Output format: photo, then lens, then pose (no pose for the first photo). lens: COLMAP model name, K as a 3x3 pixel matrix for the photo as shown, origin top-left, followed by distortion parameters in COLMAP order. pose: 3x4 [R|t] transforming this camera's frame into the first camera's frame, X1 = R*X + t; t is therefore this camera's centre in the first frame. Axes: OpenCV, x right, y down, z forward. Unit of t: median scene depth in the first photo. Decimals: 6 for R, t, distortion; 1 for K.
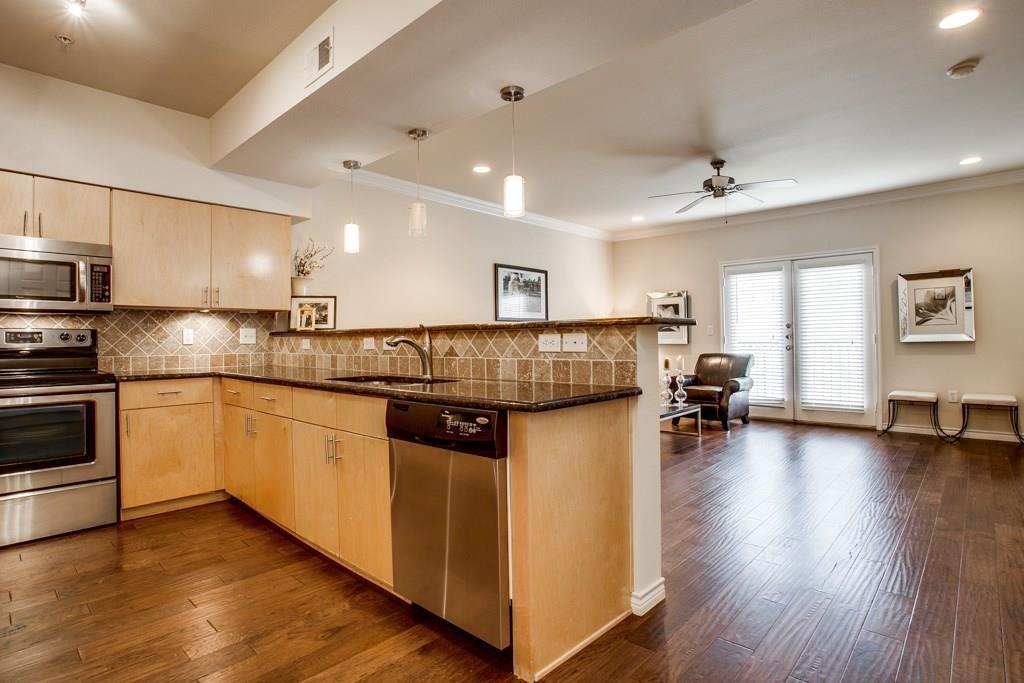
lens RADIAL K [[522.2, 0, 506.3], [0, 522.2, 340.1], [0, 0, 1]] dist [-0.079209, 0.035760]
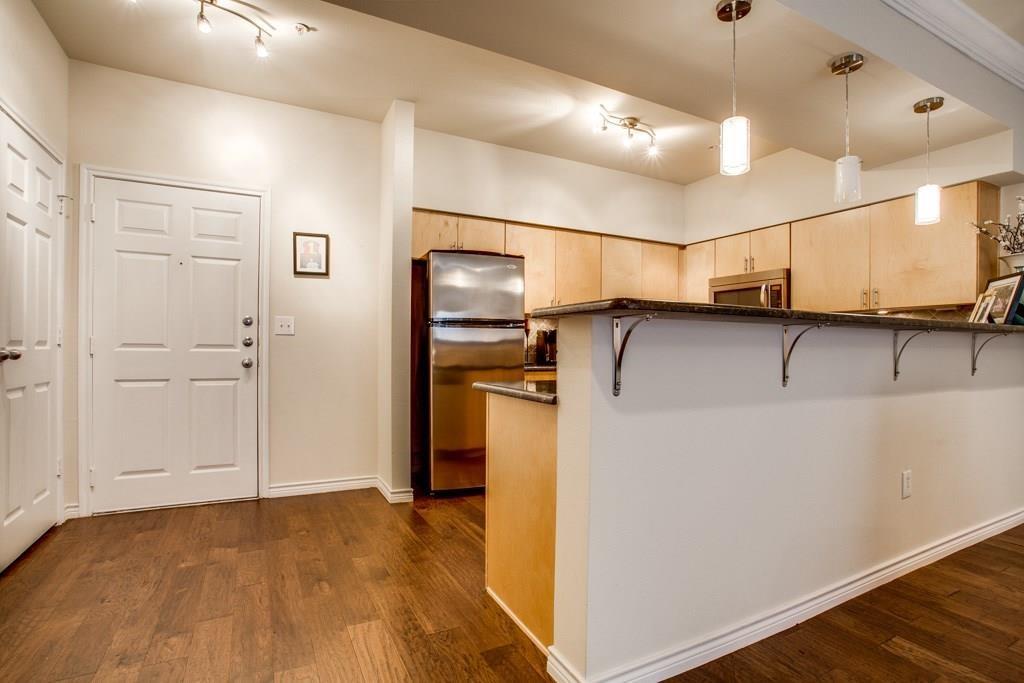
lens RADIAL K [[512.2, 0, 509.1], [0, 512.2, 349.5], [0, 0, 1]] dist [-0.071842, 0.033275]
pose [[-0.329978, 0.015112, -0.943868, 0.671107], [0.001358, 0.999878, 0.015534, -0.001521], [0.943988, 0.003845, -0.329958, 0.769065]]
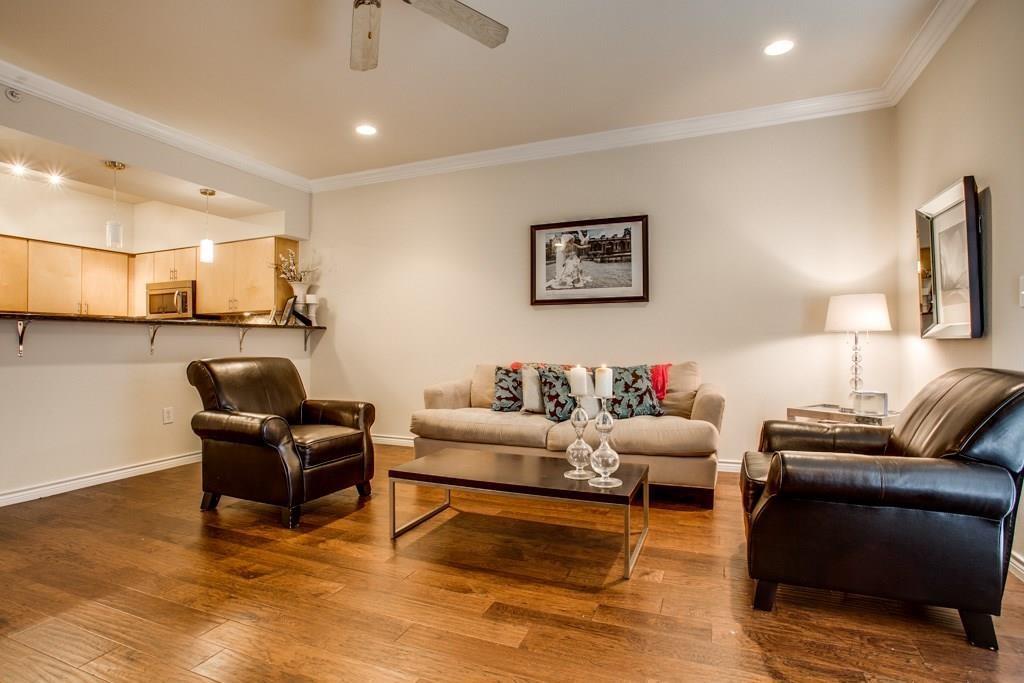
lens RADIAL K [[522.2, 0, 506.3], [0, 522.2, 340.1], [0, 0, 1]] dist [-0.079209, 0.035760]
pose [[0.350718, 0.002402, -0.936478, 1.279030], [0.000903, 0.999995, 0.002903, 0.016965], [0.936481, -0.001864, 0.350714, 1.432275]]
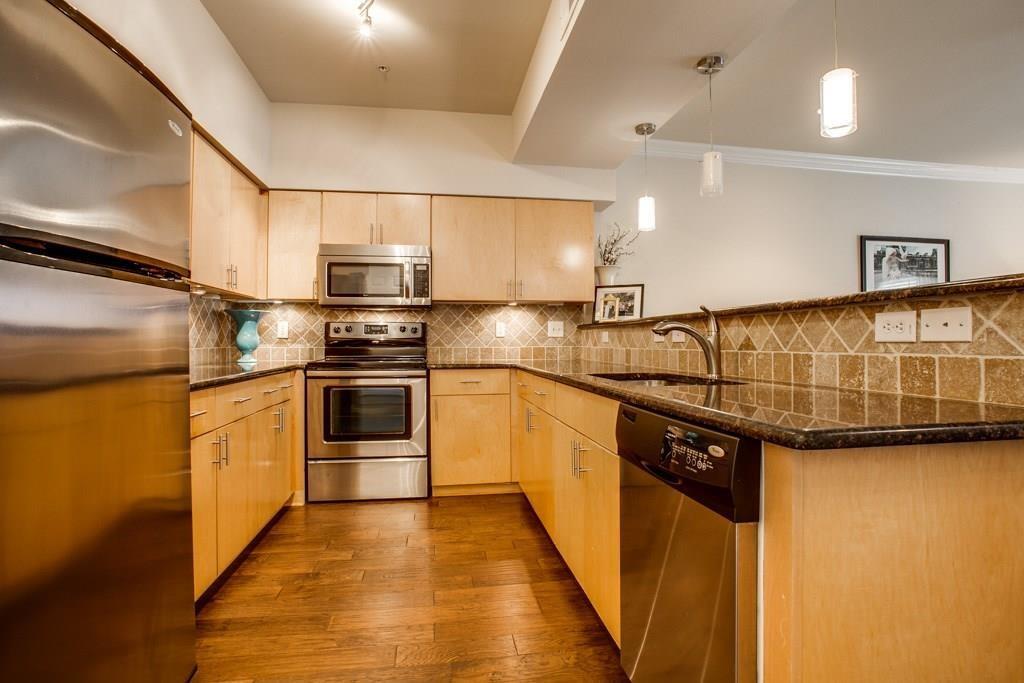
lens RADIAL K [[520.5, 0, 522.4], [0, 520.5, 340.4], [0, 0, 1]] dist [-0.077608, 0.036016]
pose [[0.794818, 0.005460, -0.606823, 0.068852], [-0.005309, 0.999984, 0.002045, 0.015987], [0.606825, 0.001596, 0.794834, 0.217275]]
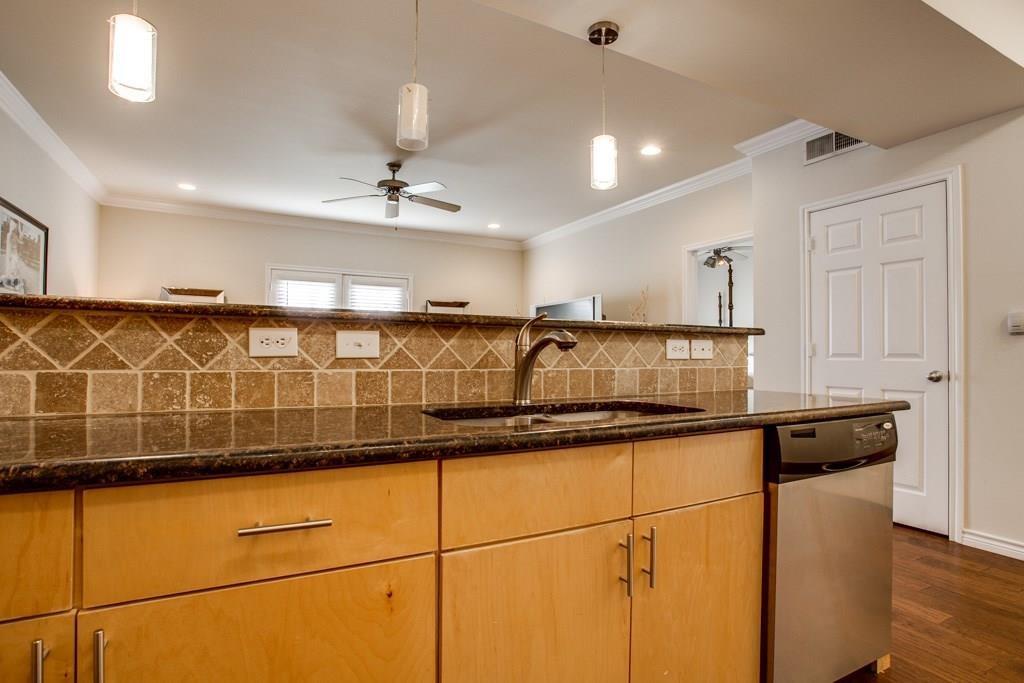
lens RADIAL K [[522.2, 0, 506.3], [0, 522.2, 340.1], [0, 0, 1]] dist [-0.079209, 0.035760]
pose [[0.326339, 0.038634, 0.944463, -0.627888], [-0.011943, 0.999253, -0.036748, 0.018918], [-0.945177, 0.000713, 0.326557, 0.724855]]
